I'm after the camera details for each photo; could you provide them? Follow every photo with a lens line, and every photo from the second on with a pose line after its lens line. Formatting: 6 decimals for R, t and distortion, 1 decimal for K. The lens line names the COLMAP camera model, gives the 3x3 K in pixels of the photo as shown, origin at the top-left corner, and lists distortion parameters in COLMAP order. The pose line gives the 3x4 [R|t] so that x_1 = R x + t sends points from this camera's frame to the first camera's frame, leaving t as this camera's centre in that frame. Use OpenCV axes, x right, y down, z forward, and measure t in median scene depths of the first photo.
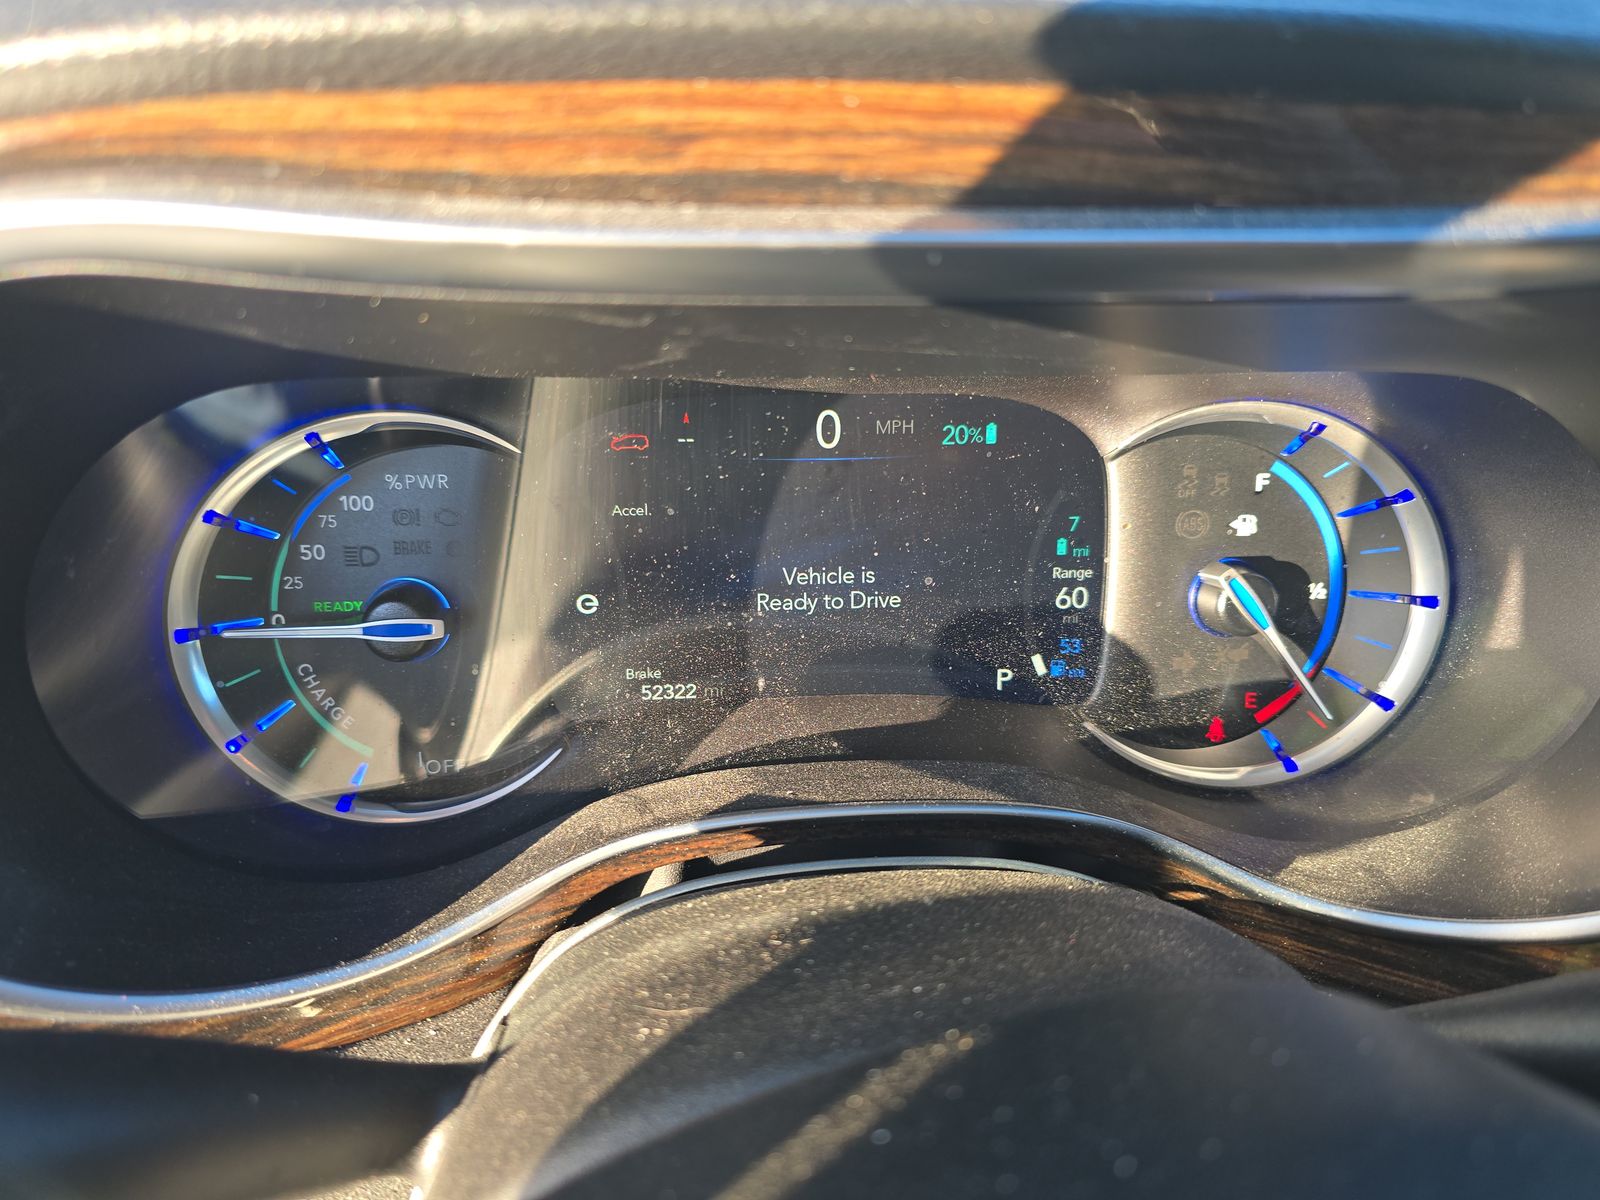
lens RADIAL K [[1079.3, 0, 797.7], [0, 1079.3, 604.7], [0, 0, 1]] dist [0.055200, -0.053529]
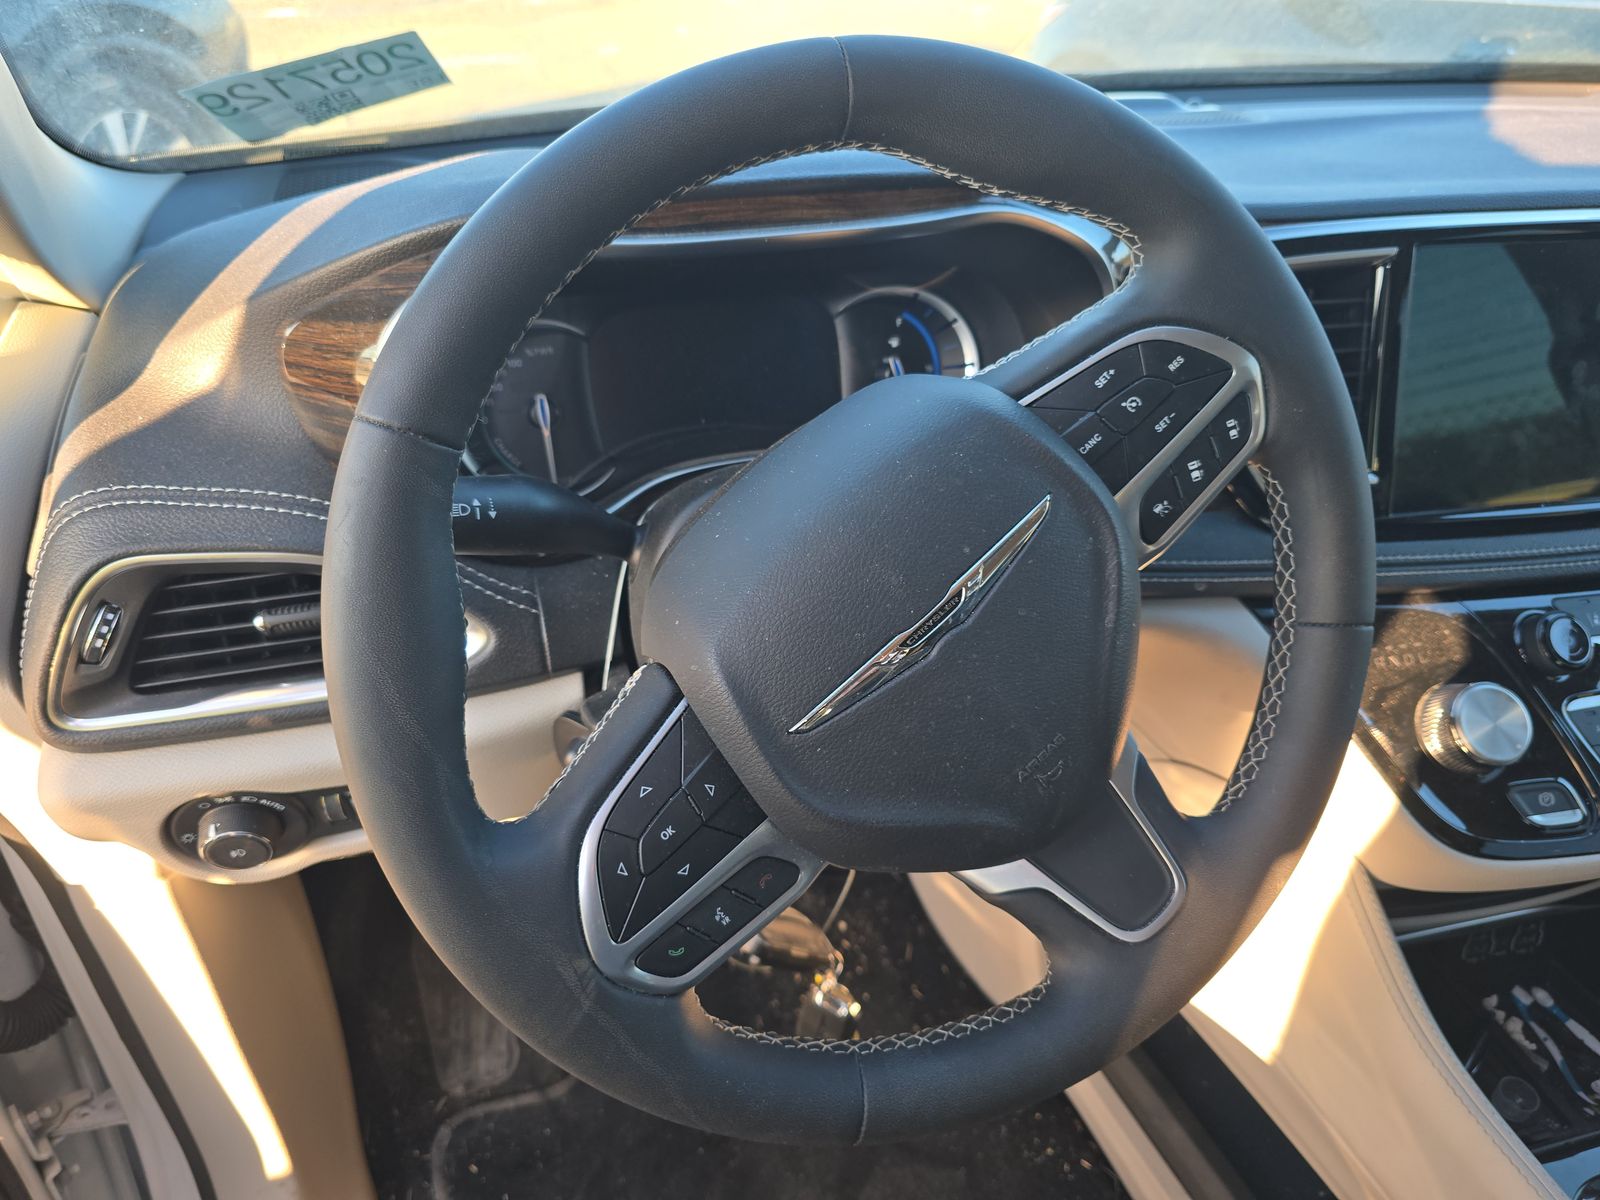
lens RADIAL K [[1081.8, 0, 781.2], [0, 1081.8, 604.5], [0, 0, 1]] dist [0.038165, -0.036287]
pose [[0.978469, -0.130299, 0.160063, -0.287778], [0.125491, 0.991295, 0.039831, 0.387408], [-0.163859, -0.018887, 0.986303, -1.344548]]
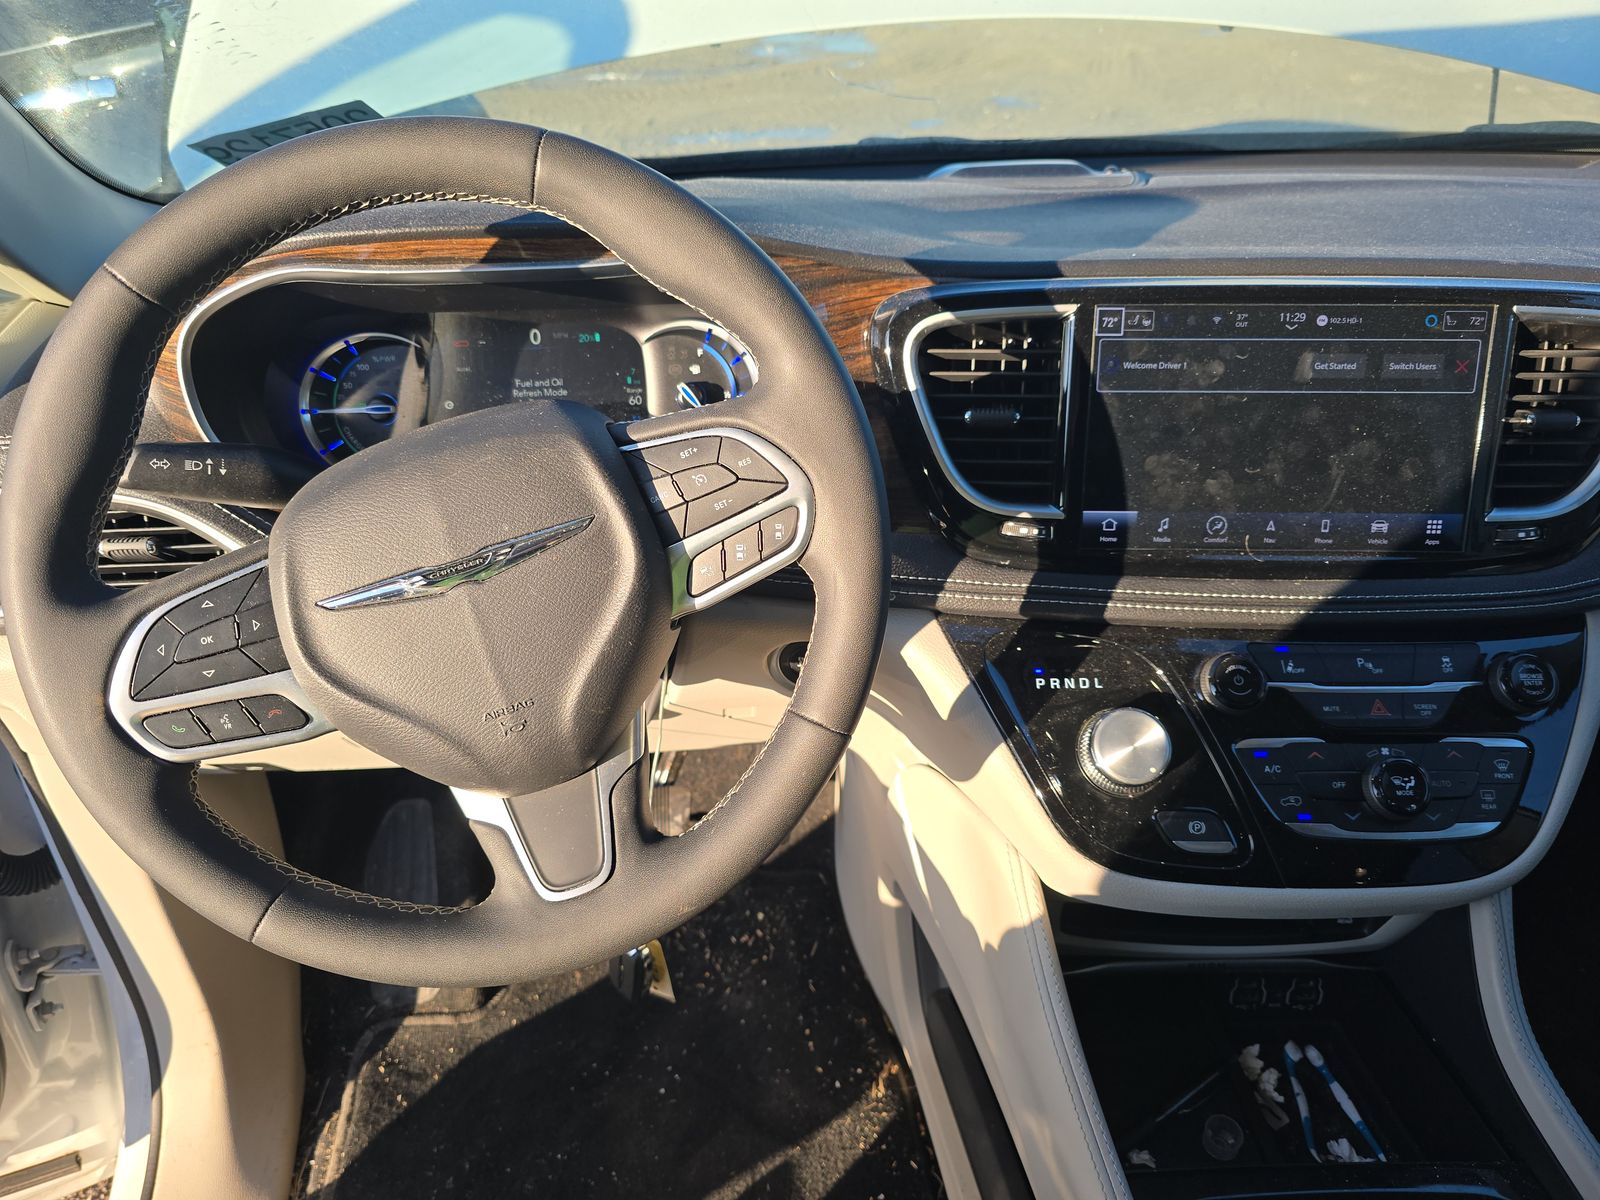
lens RADIAL K [[1079.3, 0, 797.7], [0, 1079.3, 604.7], [0, 0, 1]] dist [0.055200, -0.053529]
pose [[0.999290, -0.031439, -0.020776, 0.755555], [0.031168, 0.999426, -0.013256, 0.591903], [0.021181, 0.012599, 0.999696, -1.777706]]
